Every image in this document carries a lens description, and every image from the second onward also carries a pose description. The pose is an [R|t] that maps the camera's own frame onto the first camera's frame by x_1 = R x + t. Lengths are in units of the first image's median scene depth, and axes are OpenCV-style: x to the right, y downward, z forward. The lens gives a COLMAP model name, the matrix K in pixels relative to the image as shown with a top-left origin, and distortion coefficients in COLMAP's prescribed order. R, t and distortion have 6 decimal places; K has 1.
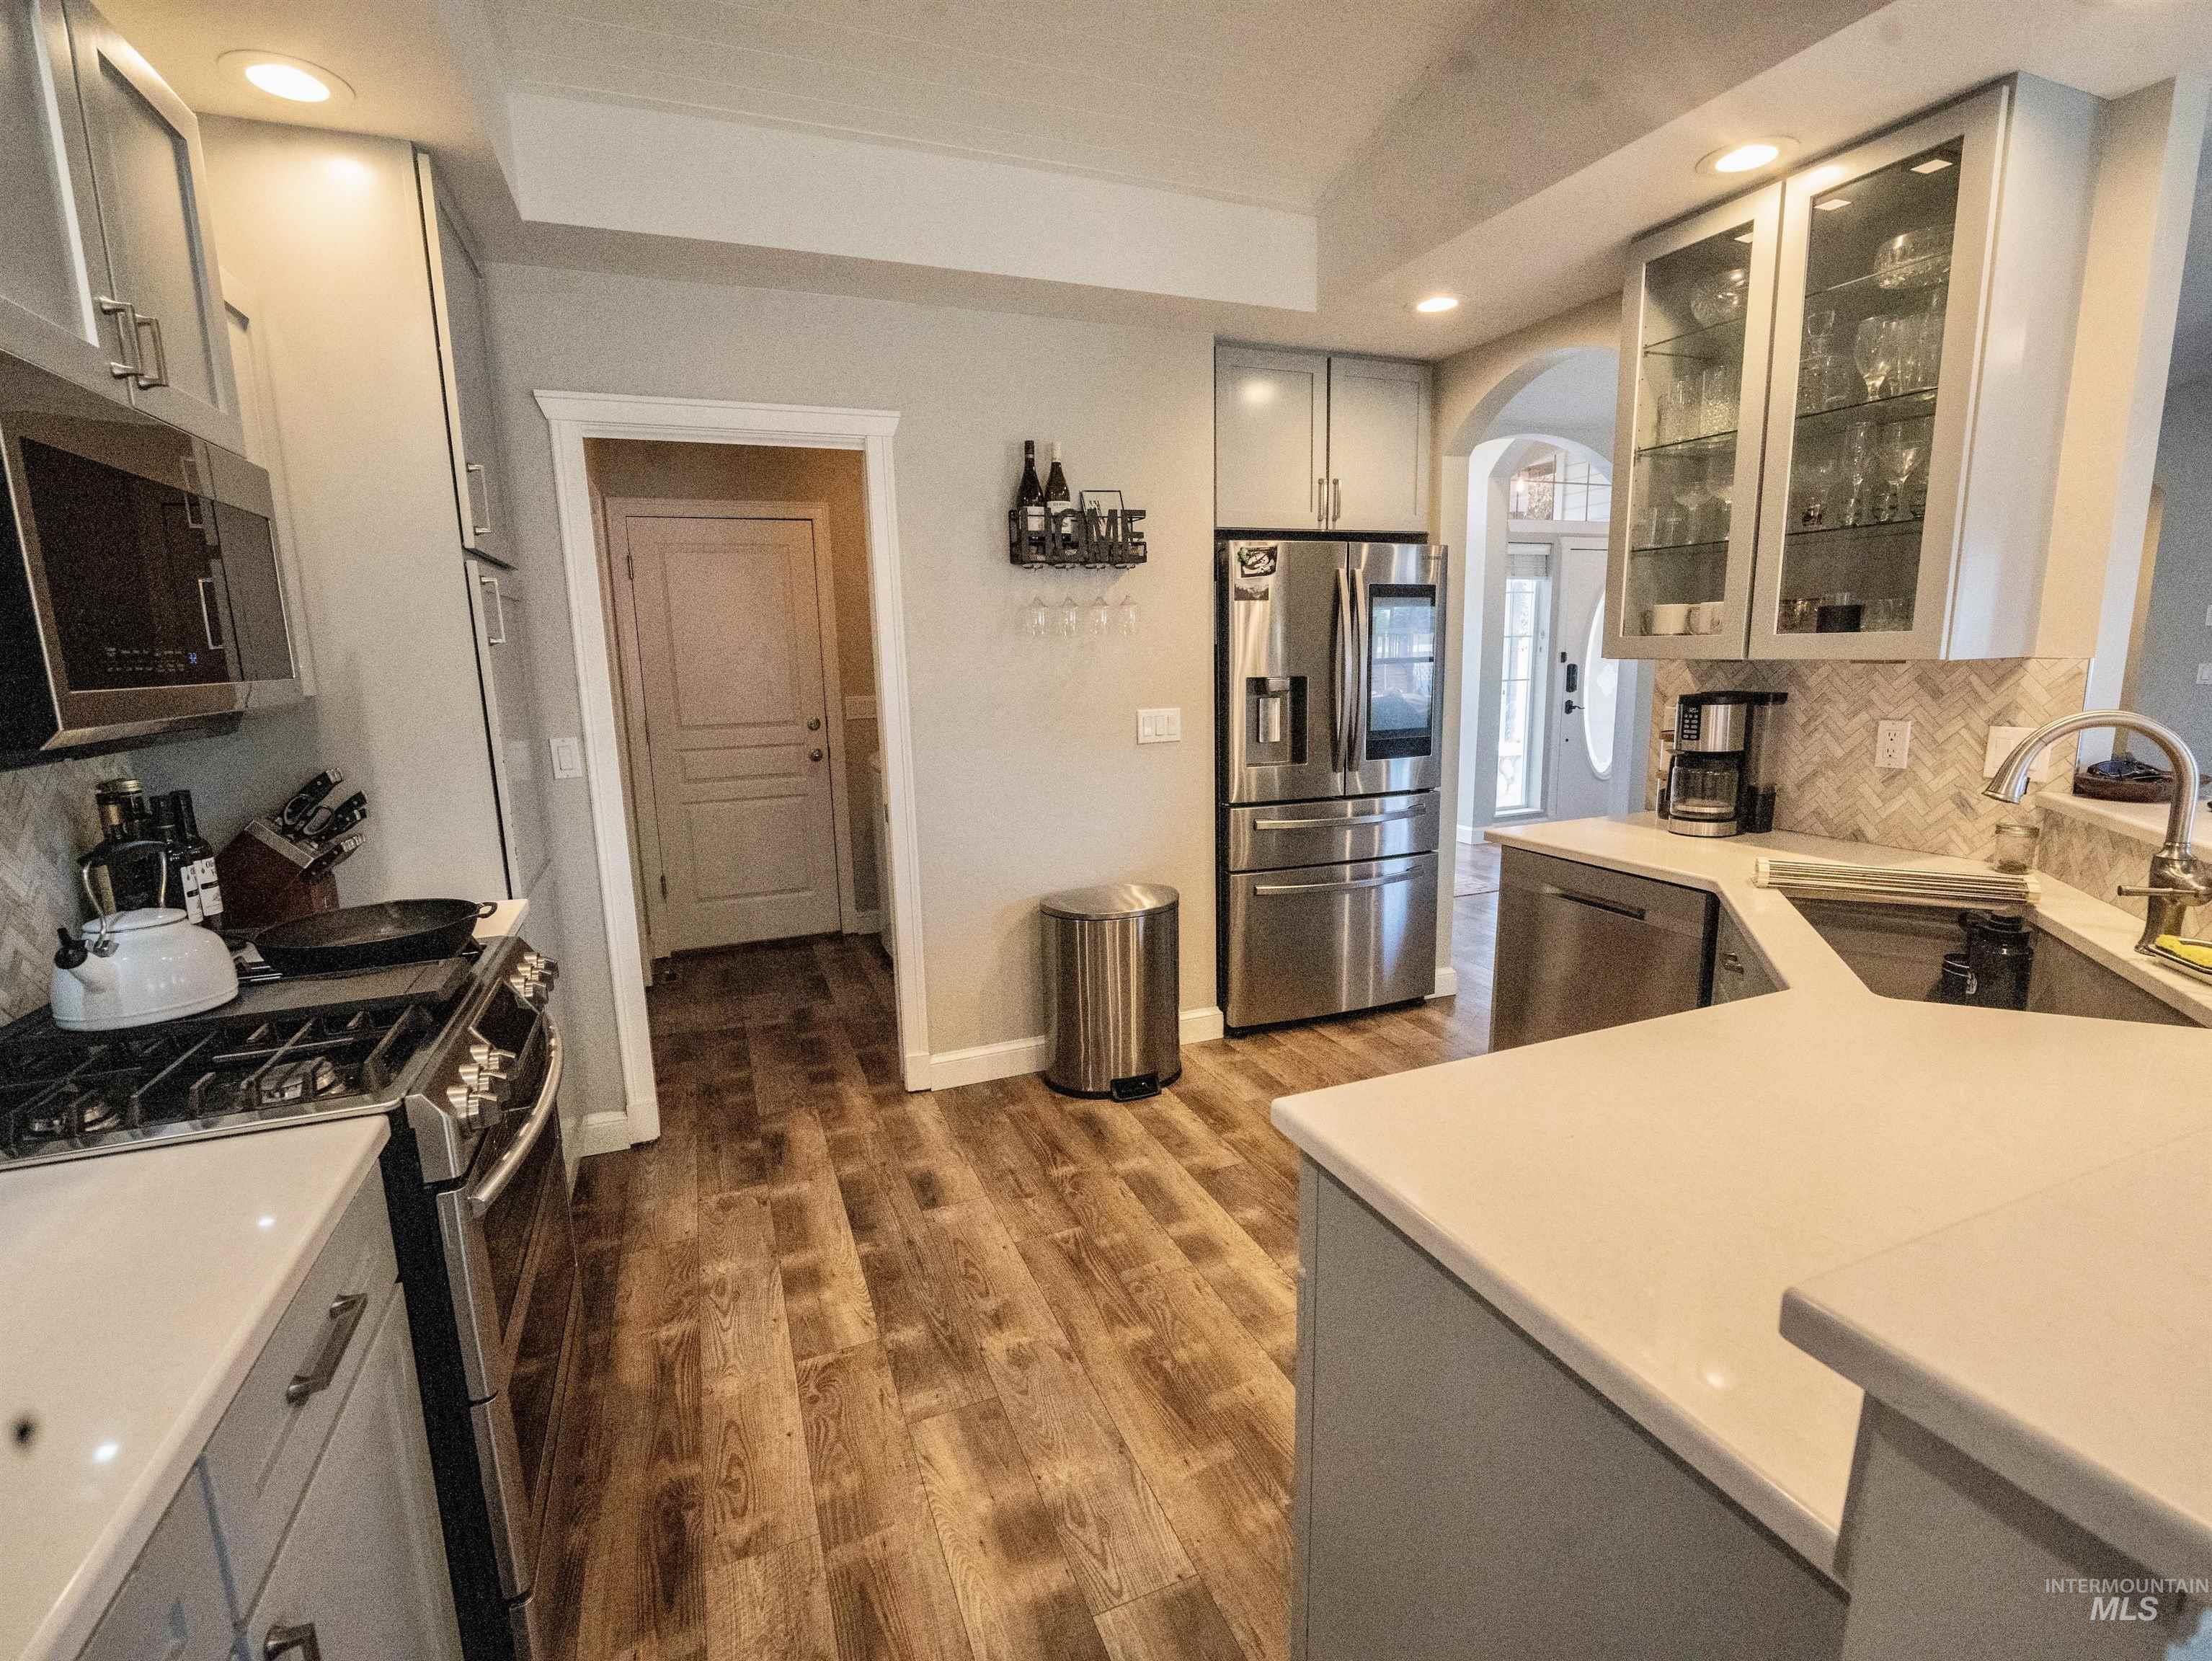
lens RADIAL K [[1011.8, 0, 1104.6], [0, 1011.8, 824.1], [0, 0, 1]] dist [-0.001550, -0.000214]
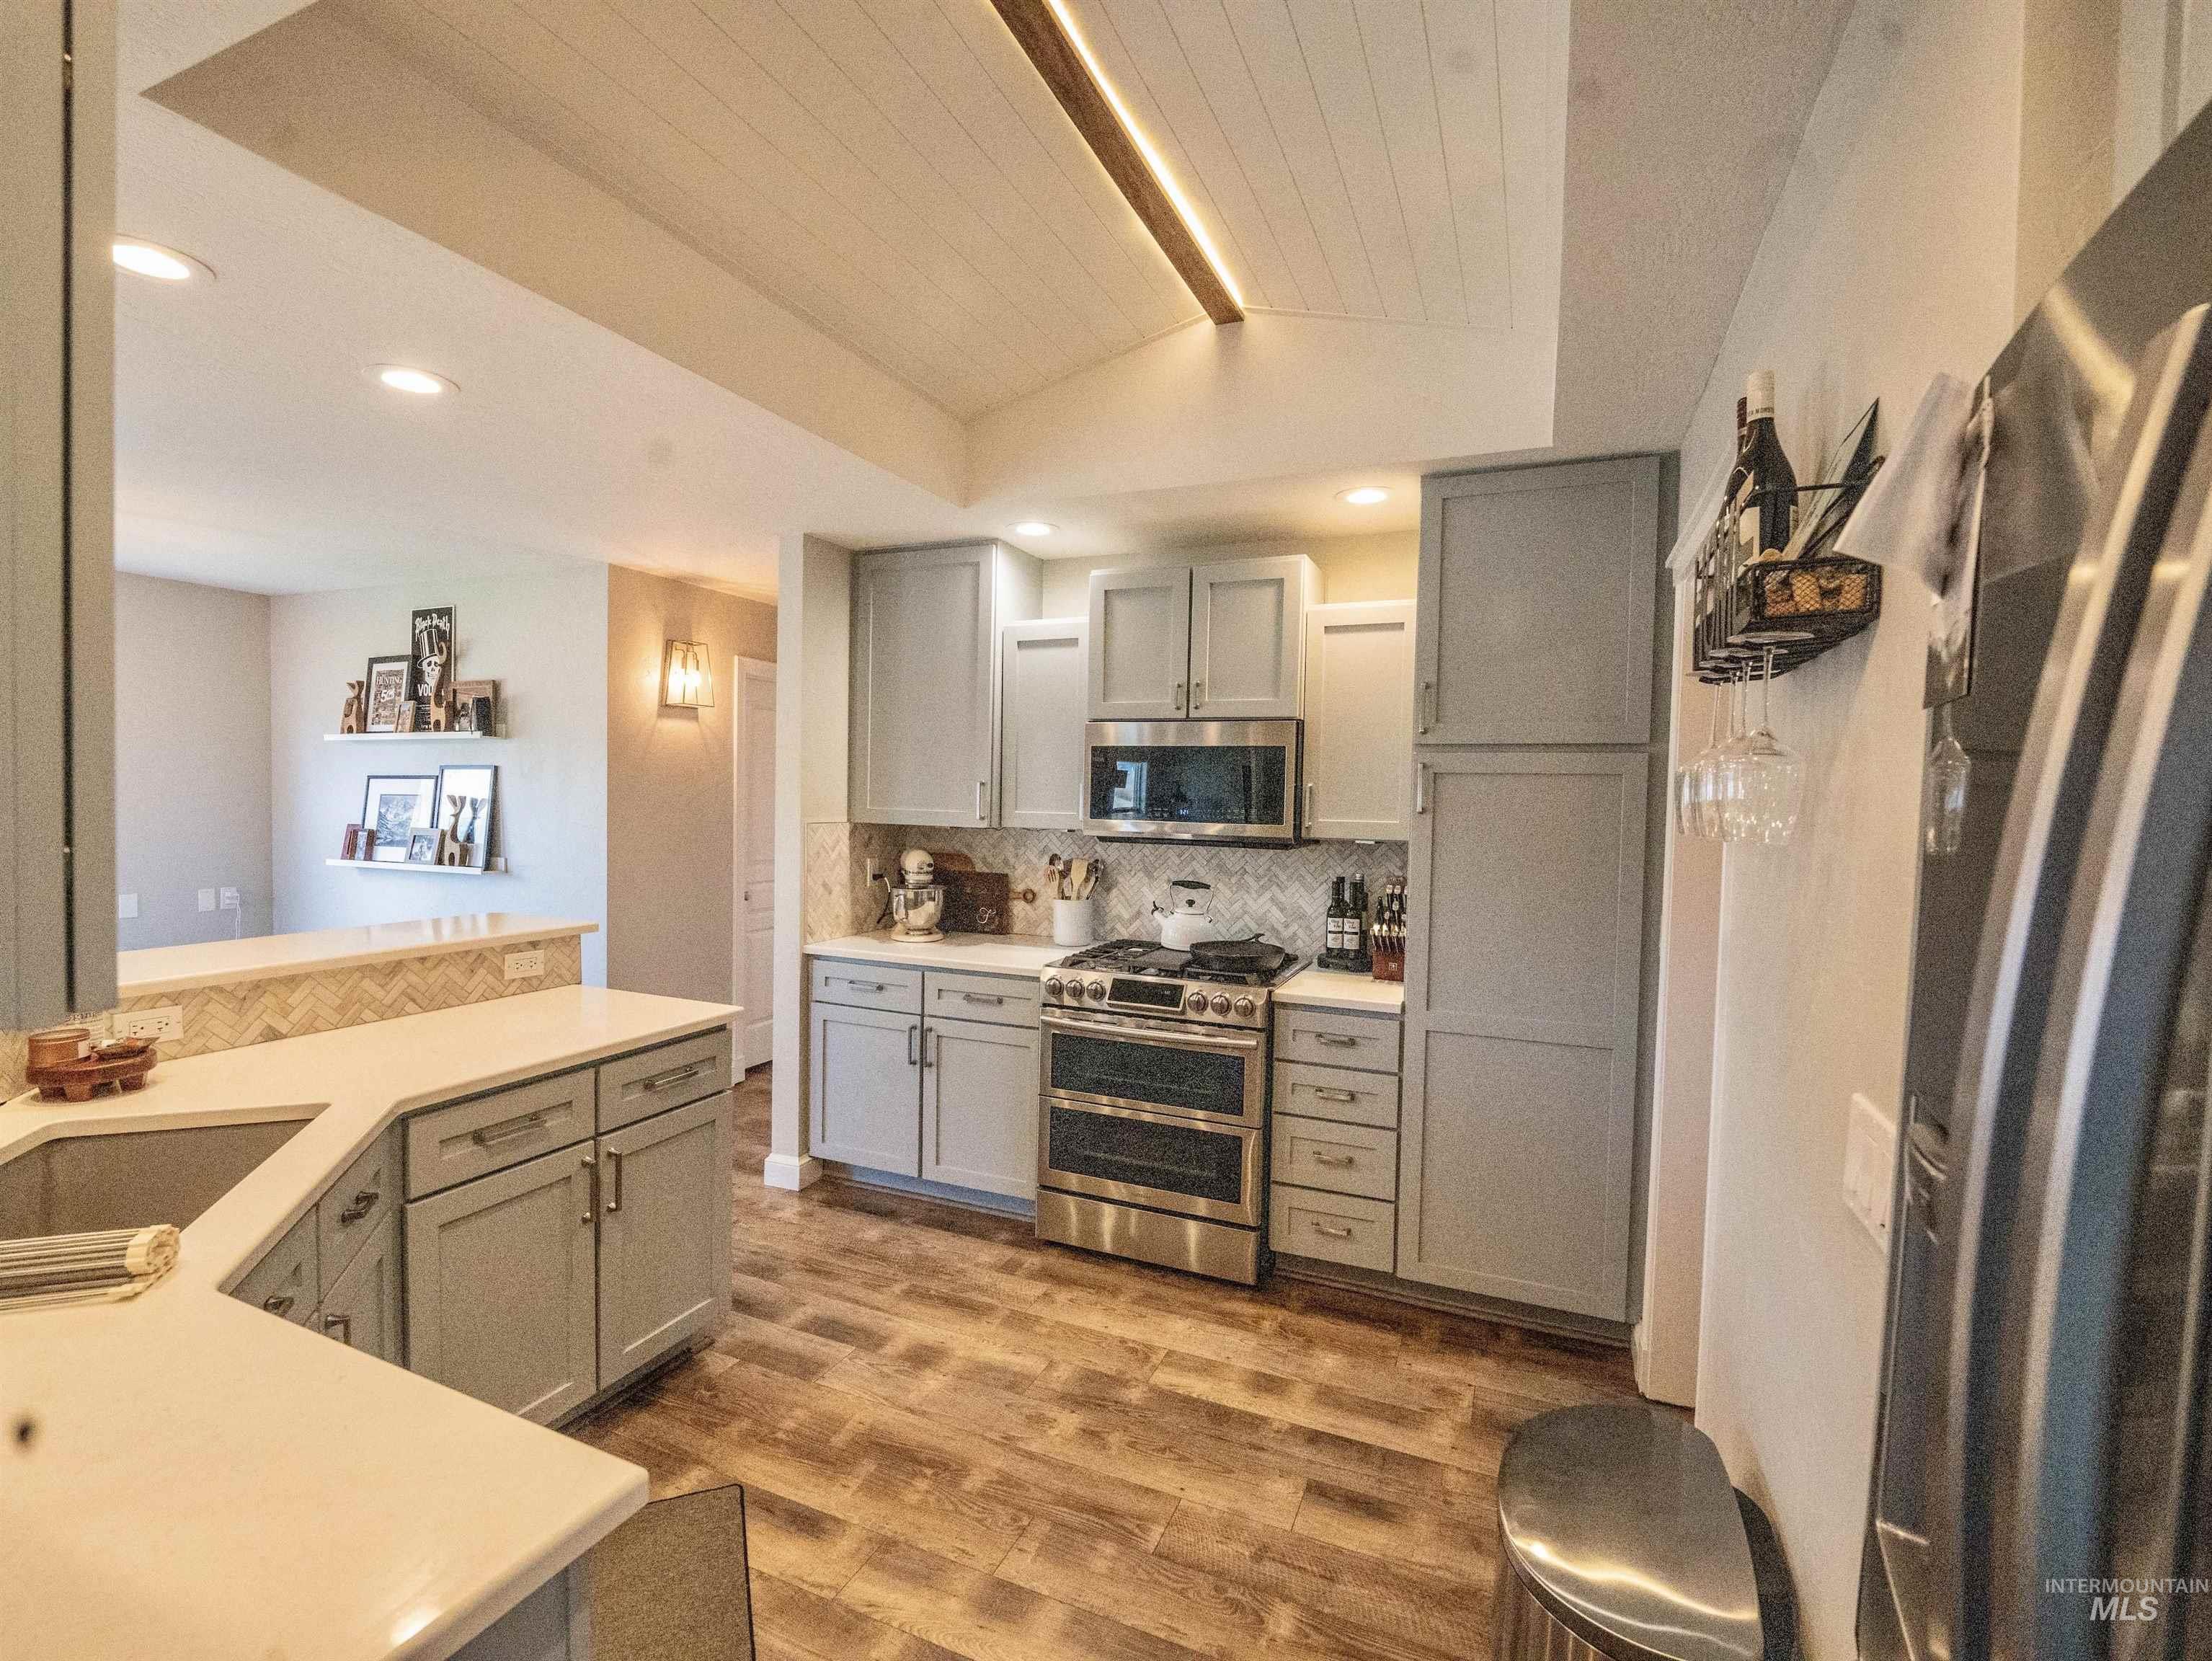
lens RADIAL K [[1011.8, 0, 1102.3], [0, 1011.8, 832.8], [0, 0, 1]] dist [-0.001550, -0.000214]
pose [[-0.710161, 0.042171, -0.702775, 0.620263], [-0.127804, 0.973898, 0.187587, -0.341213], [0.692342, 0.223034, -0.686235, 1.604211]]
